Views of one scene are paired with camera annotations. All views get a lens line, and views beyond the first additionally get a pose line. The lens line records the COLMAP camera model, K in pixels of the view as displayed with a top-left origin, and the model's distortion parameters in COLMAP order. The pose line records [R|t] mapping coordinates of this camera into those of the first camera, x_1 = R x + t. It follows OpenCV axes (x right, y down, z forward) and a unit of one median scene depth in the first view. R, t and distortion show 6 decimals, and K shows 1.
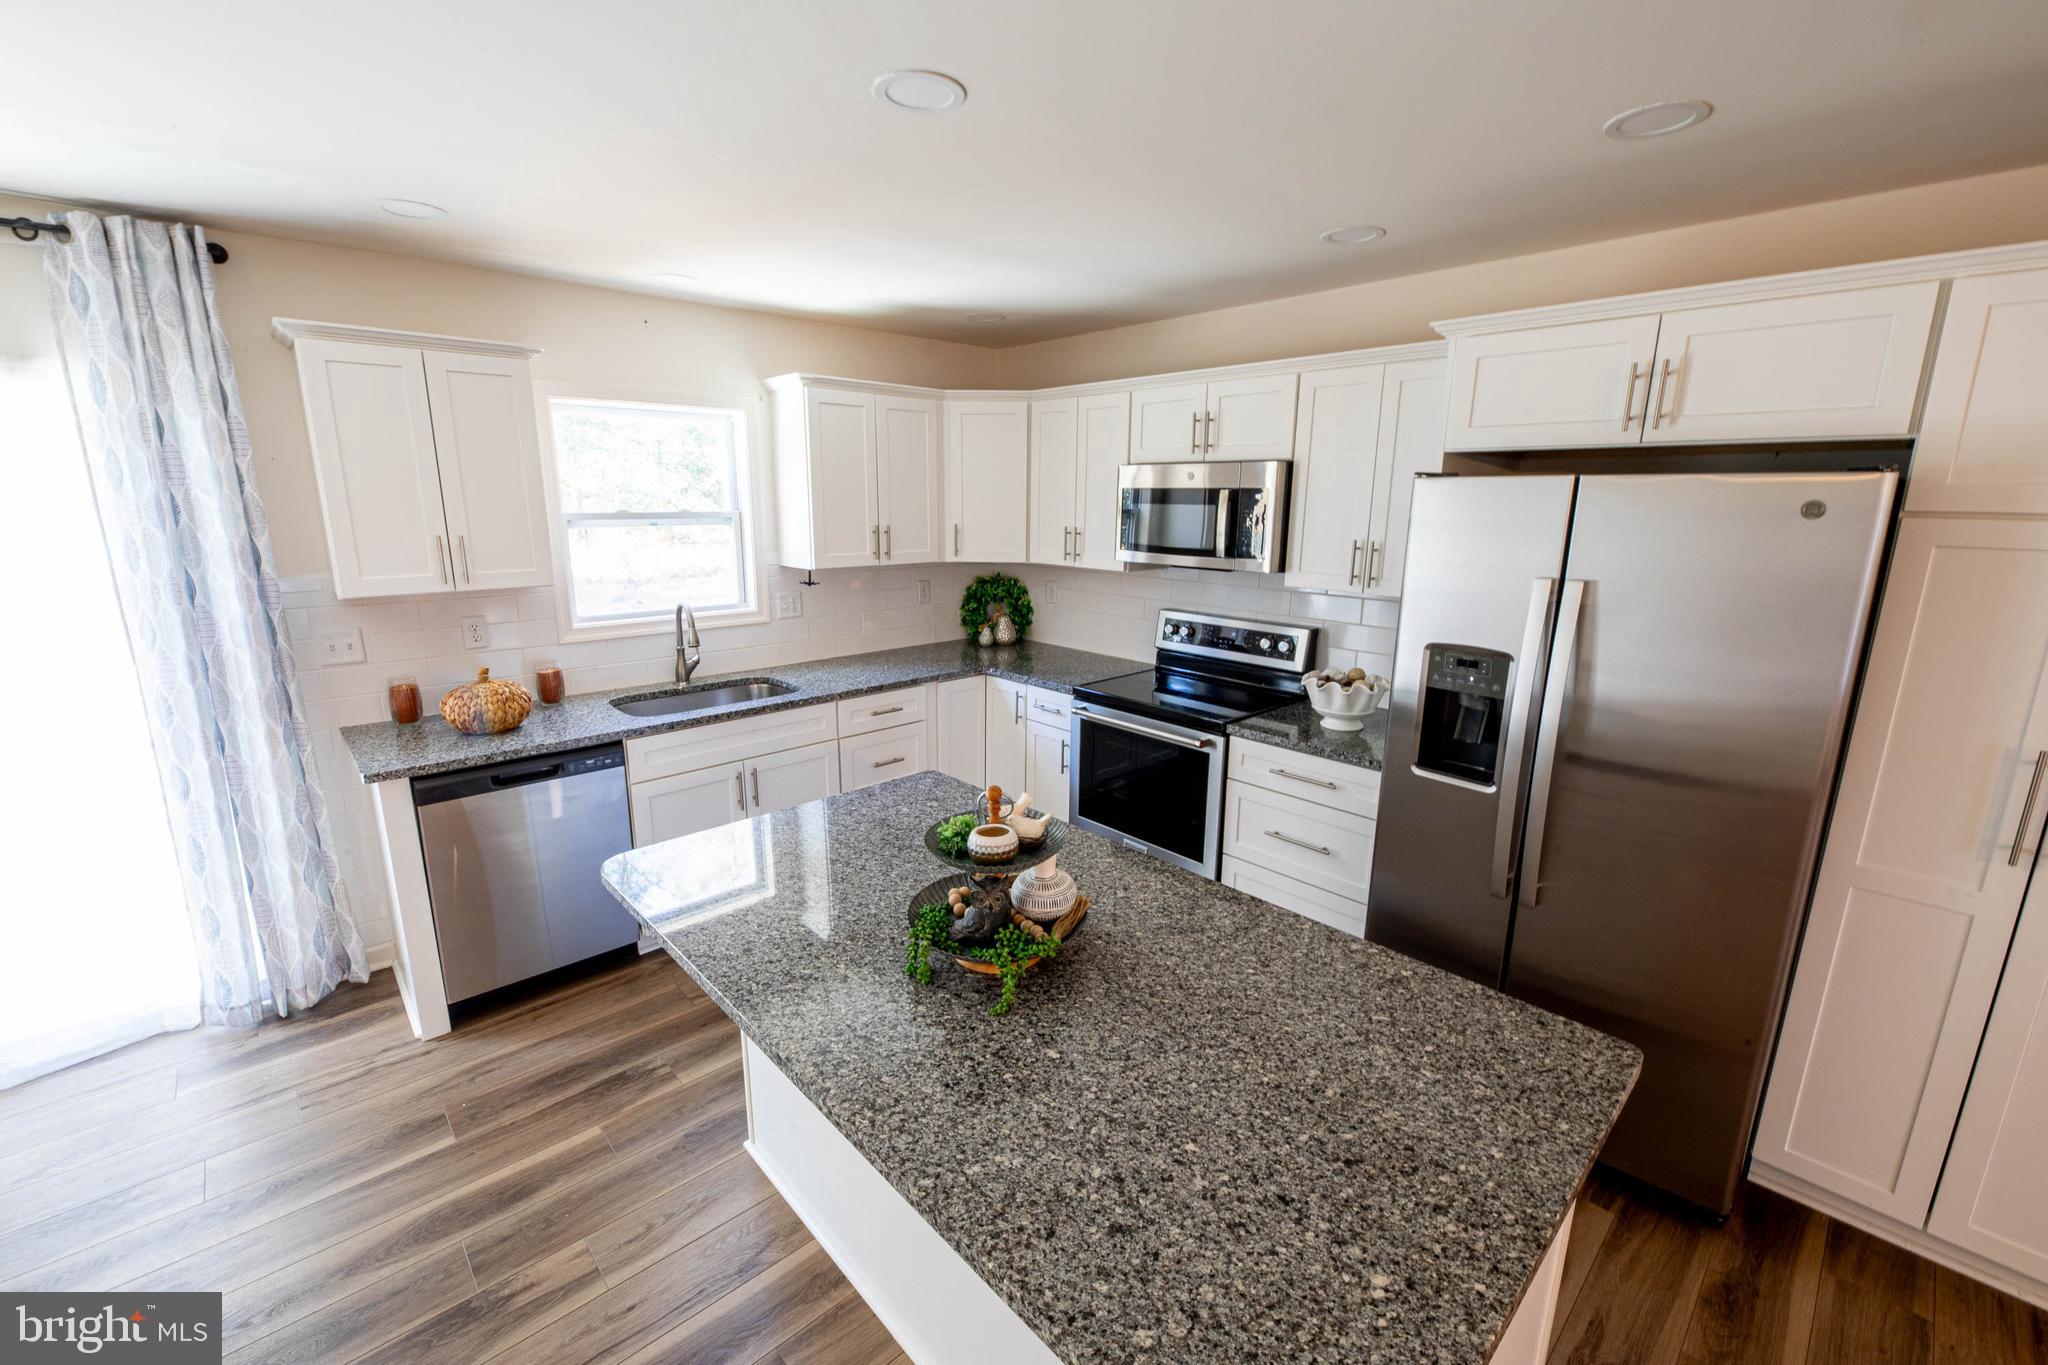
lens RADIAL K [[835.4, 0, 1014.9], [0, 835.4, 681.7], [0, 0, 1]] dist [0.001410, -0.004812]
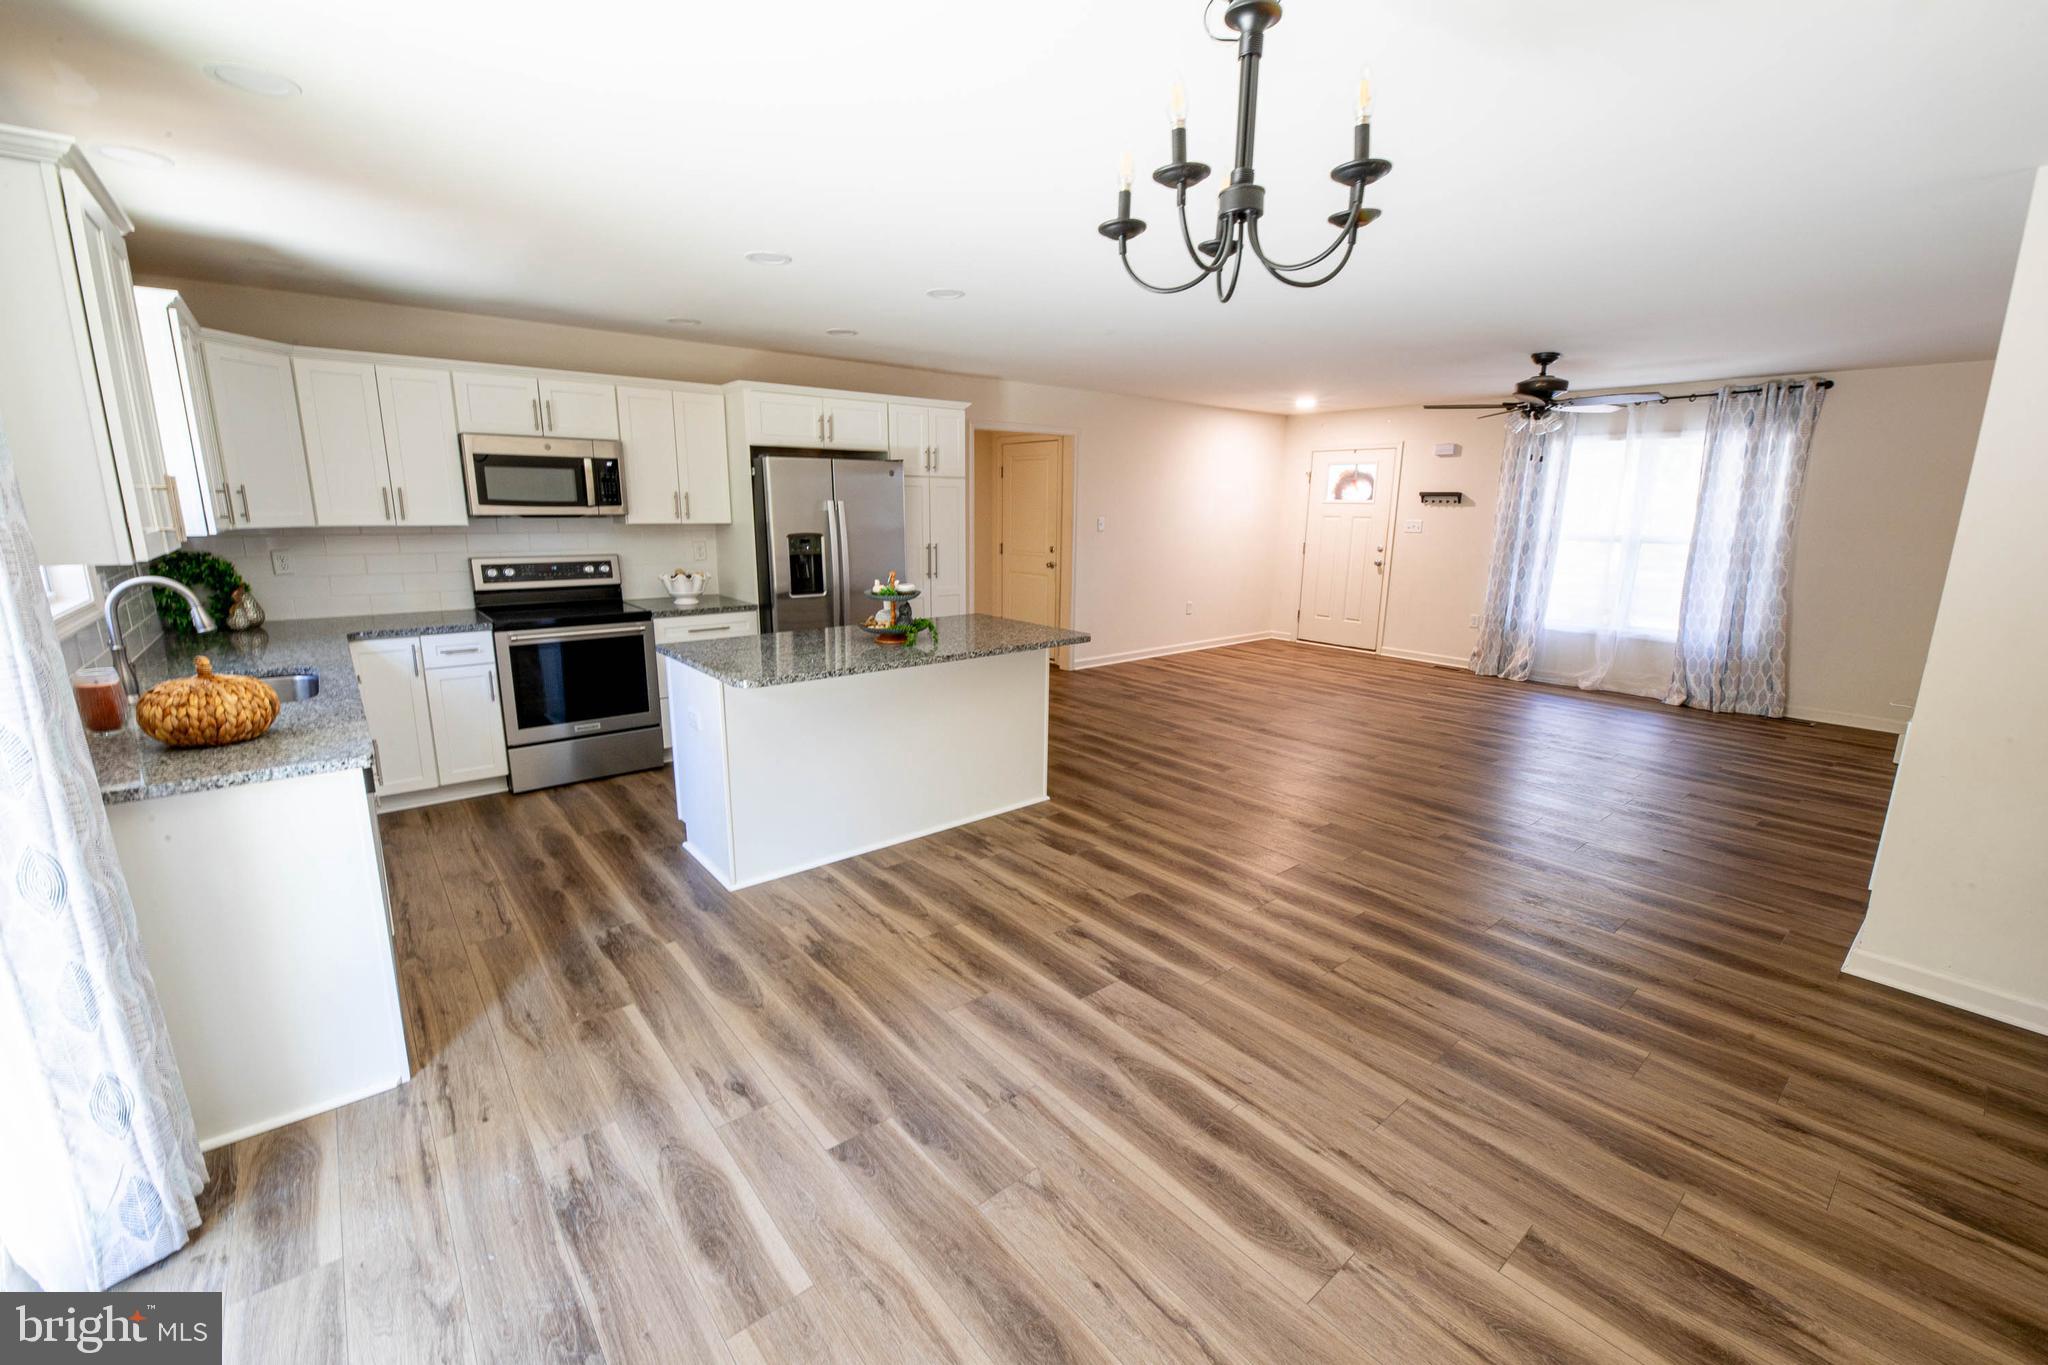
lens RADIAL K [[835.4, 0, 1014.9], [0, 835.4, 681.7], [0, 0, 1]] dist [0.001410, -0.004812]
pose [[0.056123, -0.215370, 0.974918, -1.138872], [0.210507, 0.957060, 0.199307, 0.007323], [-0.975980, 0.194041, 0.099050, 0.198631]]
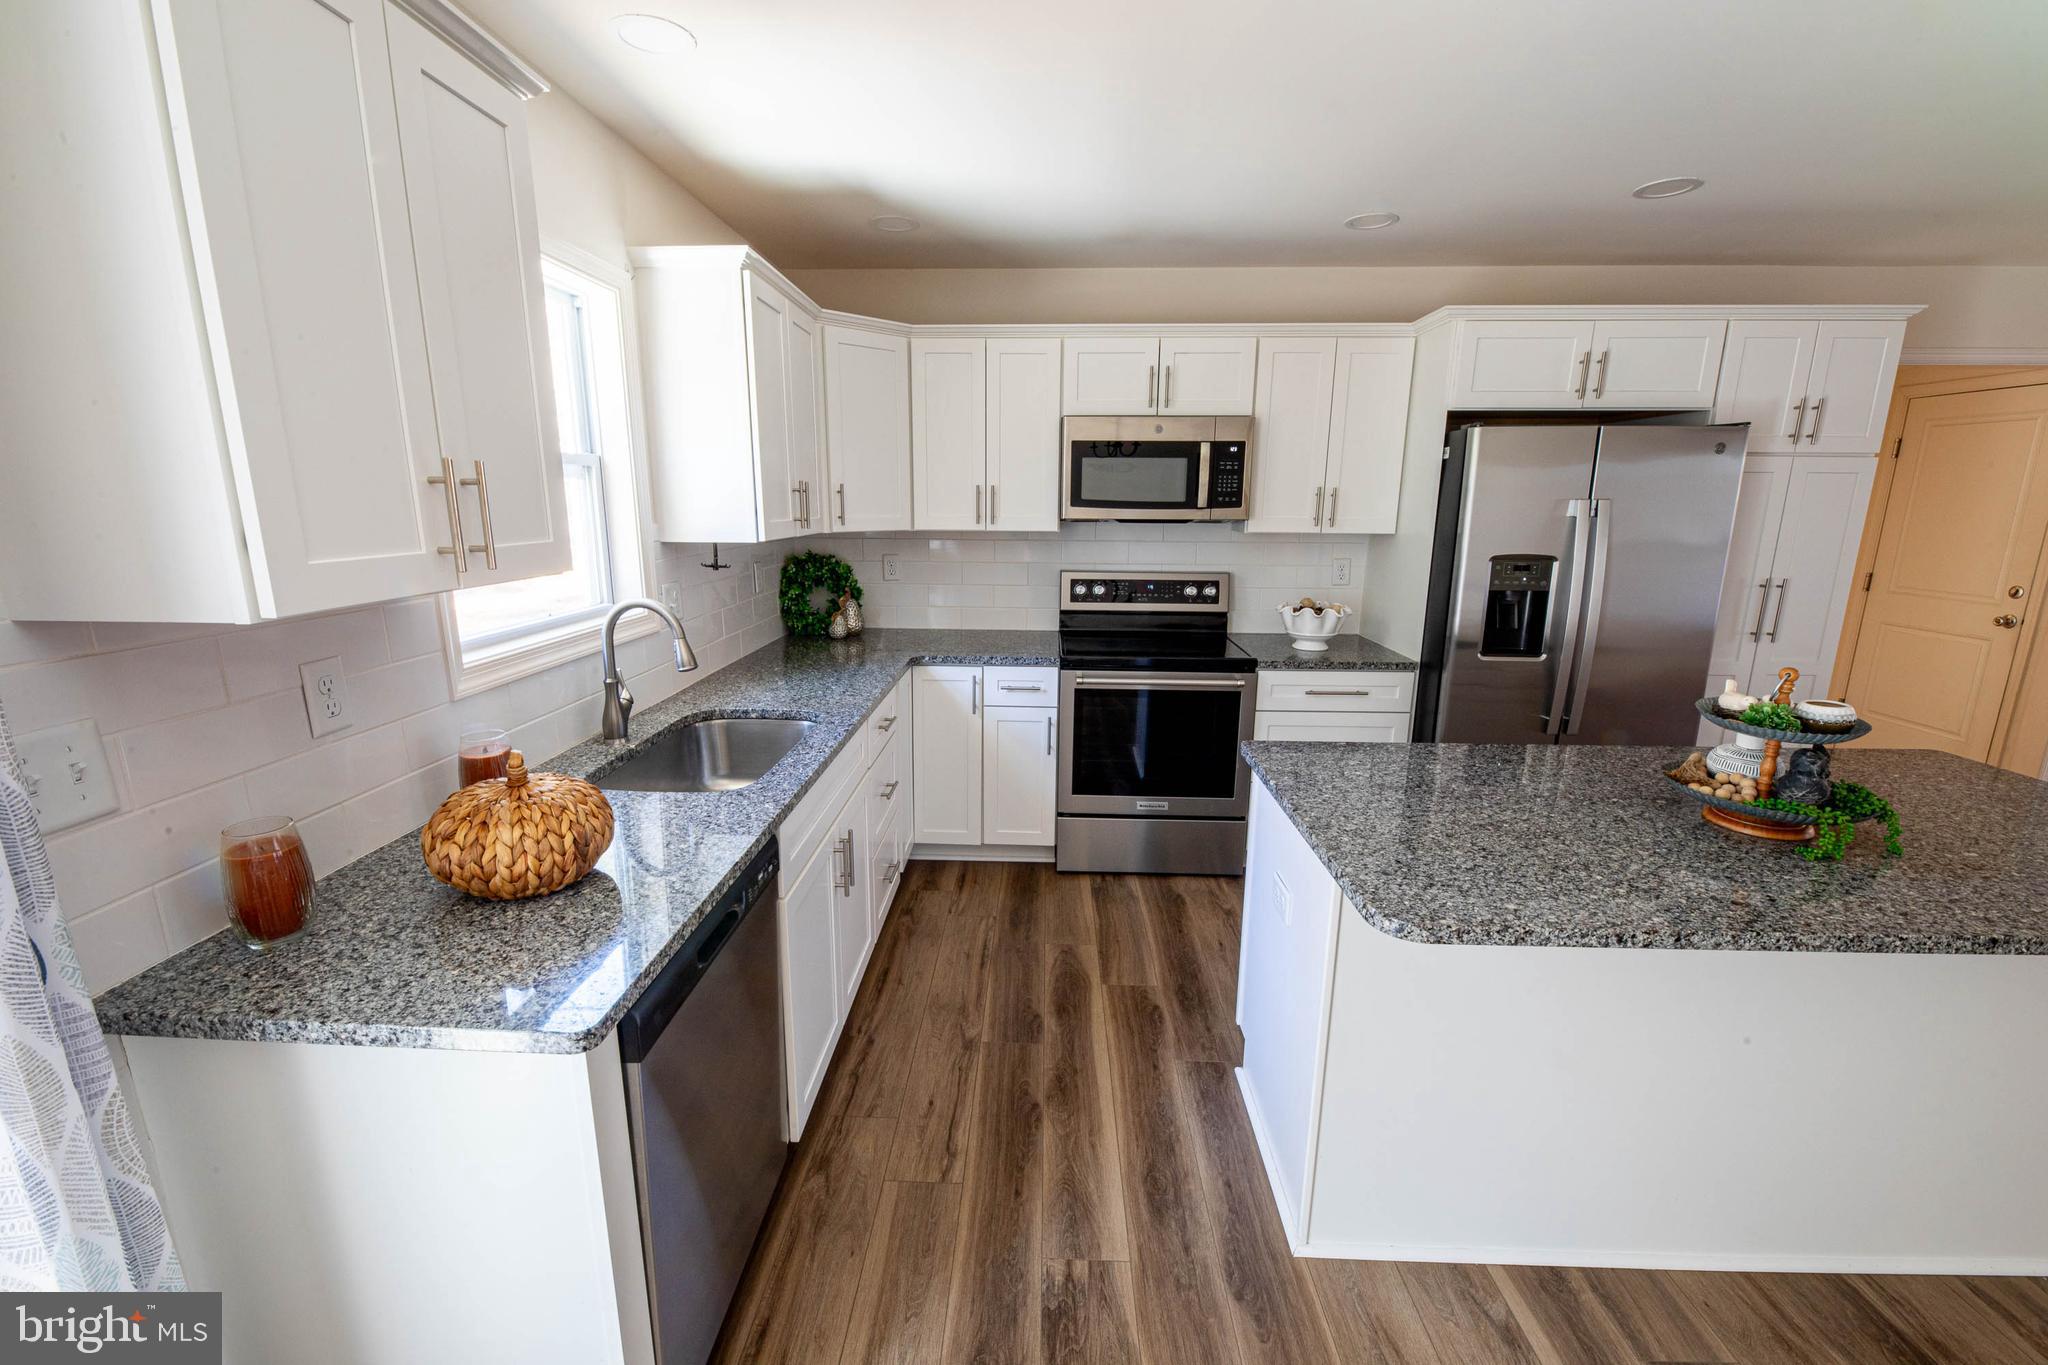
lens RADIAL K [[833.2, 0, 1015.2], [0, 833.2, 681.7], [0, 0, 1]] dist [0.001593, -0.004276]
pose [[0.706373, -0.156388, 0.690348, -0.651145], [0.155333, 0.985763, 0.064371, -0.036079], [-0.690586, 0.061764, 0.720608, 0.408216]]
